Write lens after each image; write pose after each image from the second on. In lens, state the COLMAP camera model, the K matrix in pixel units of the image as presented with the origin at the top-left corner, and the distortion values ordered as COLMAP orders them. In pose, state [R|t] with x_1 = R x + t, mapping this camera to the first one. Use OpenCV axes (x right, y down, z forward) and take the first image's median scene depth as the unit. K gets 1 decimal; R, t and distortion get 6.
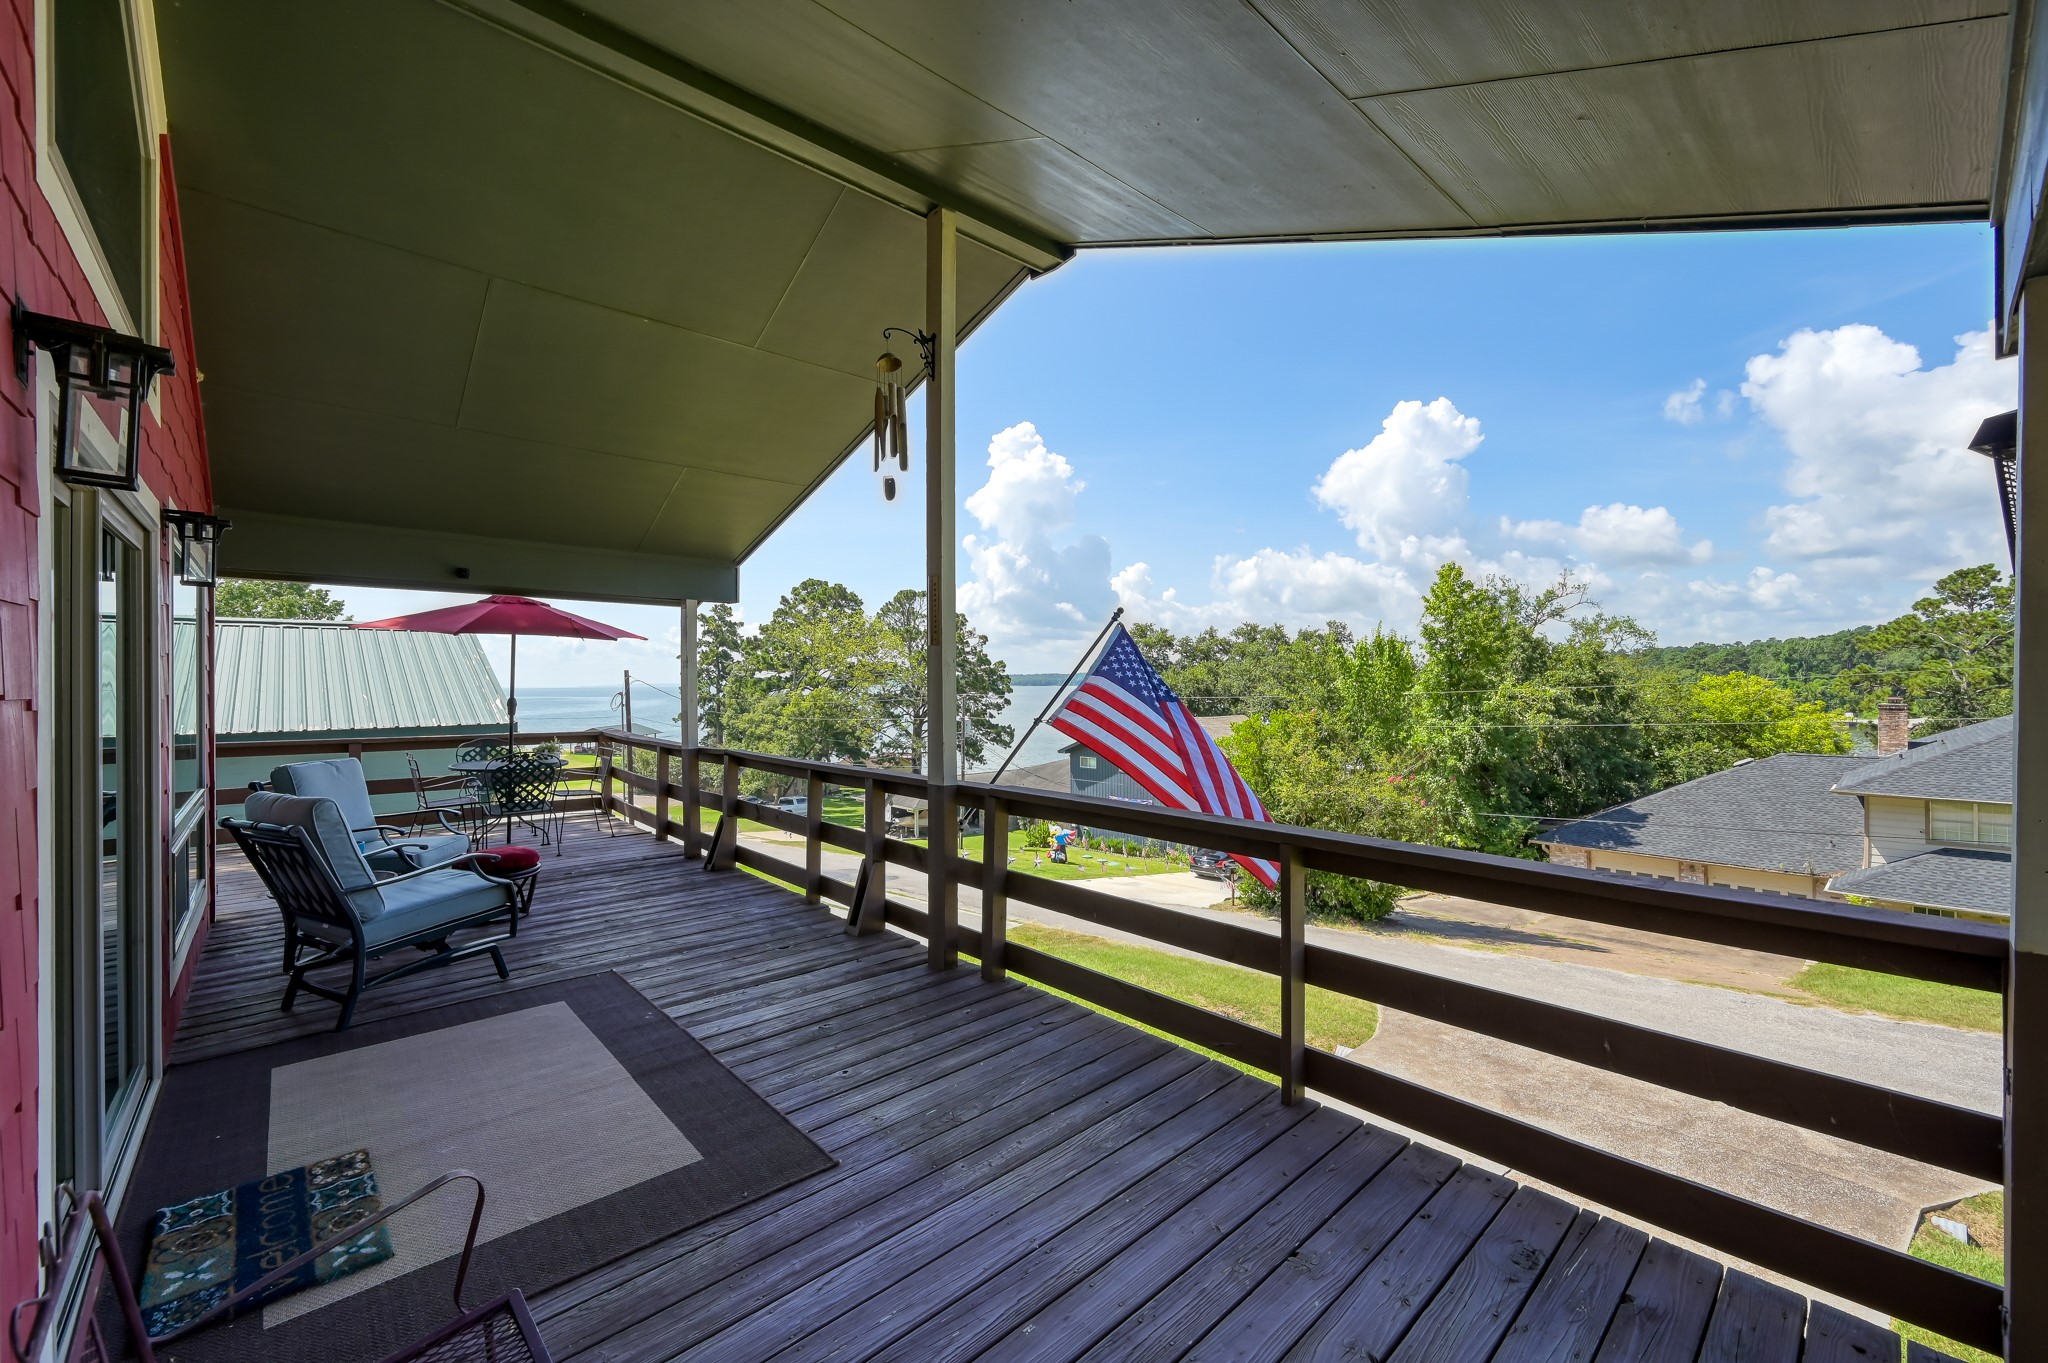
lens RADIAL K [[817.5, 0, 1019.5], [0, 817.5, 684.4], [0, 0, 1]] dist [-0.000001, 0.000216]
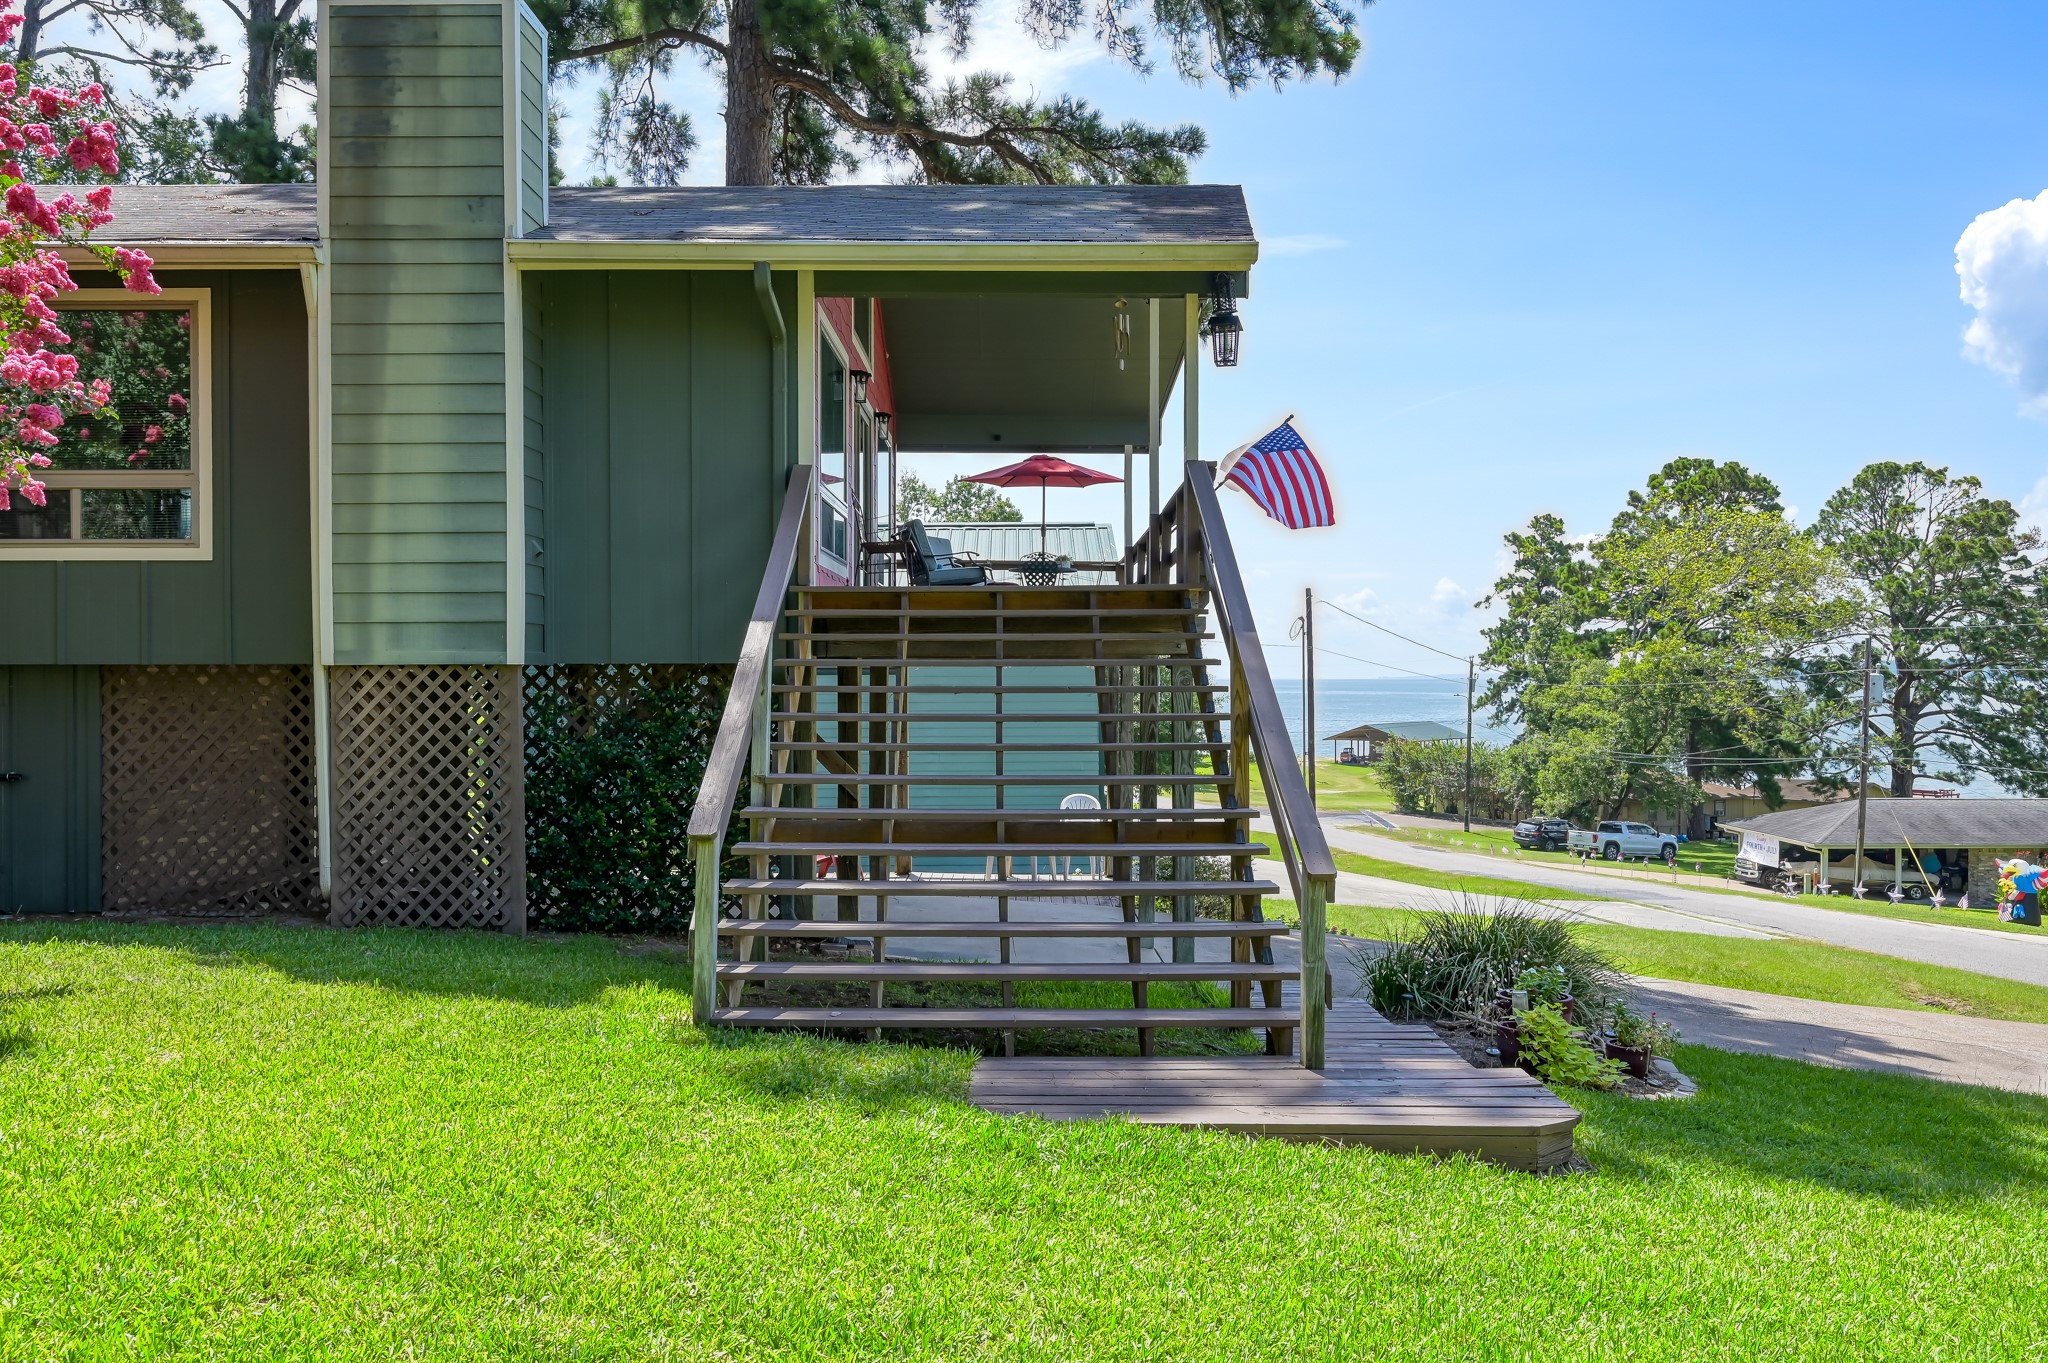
lens RADIAL K [[1475.3, 0, 1021.3], [0, 1475.3, 684.0], [0, 0, 1]] dist [-0.004063, -0.002723]
pose [[0.745631, 0.011908, -0.666253, 2.036165], [-0.006451, 0.999922, 0.010651, 0.492531], [0.666328, -0.003644, 0.745650, -1.837713]]
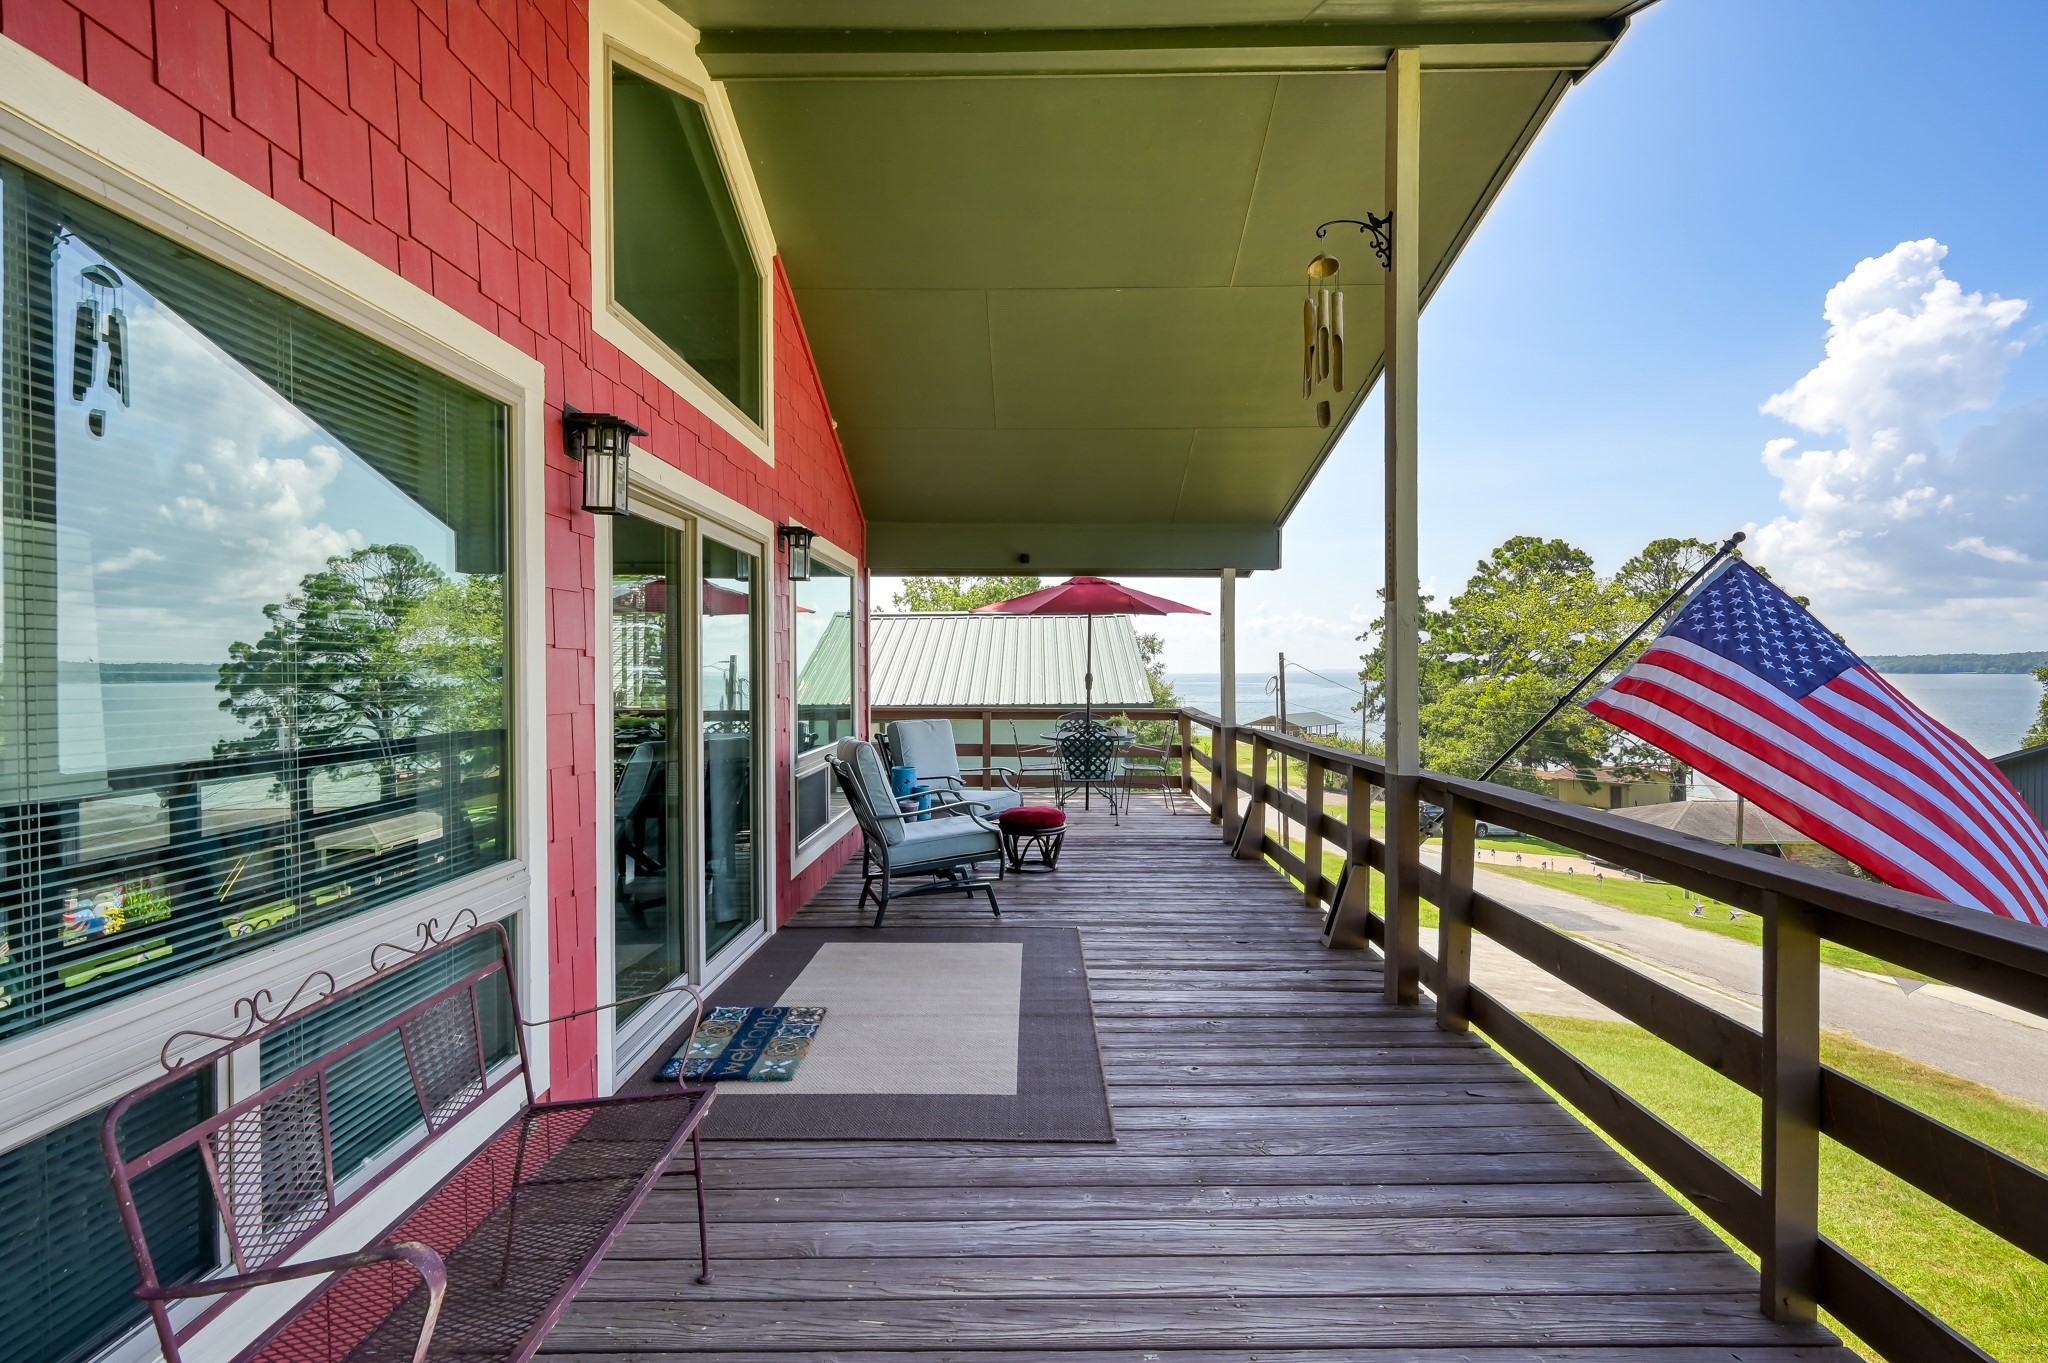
lens RADIAL K [[944.1, 0, 1027.6], [0, 944.1, 681.4], [0, 0, 1]] dist [-0.000481, -0.000141]
pose [[0.738467, 0.009611, -0.674221, 0.260816], [-0.001567, 0.999920, 0.012536, 0.020956], [0.674287, -0.008201, 0.738424, 0.072193]]
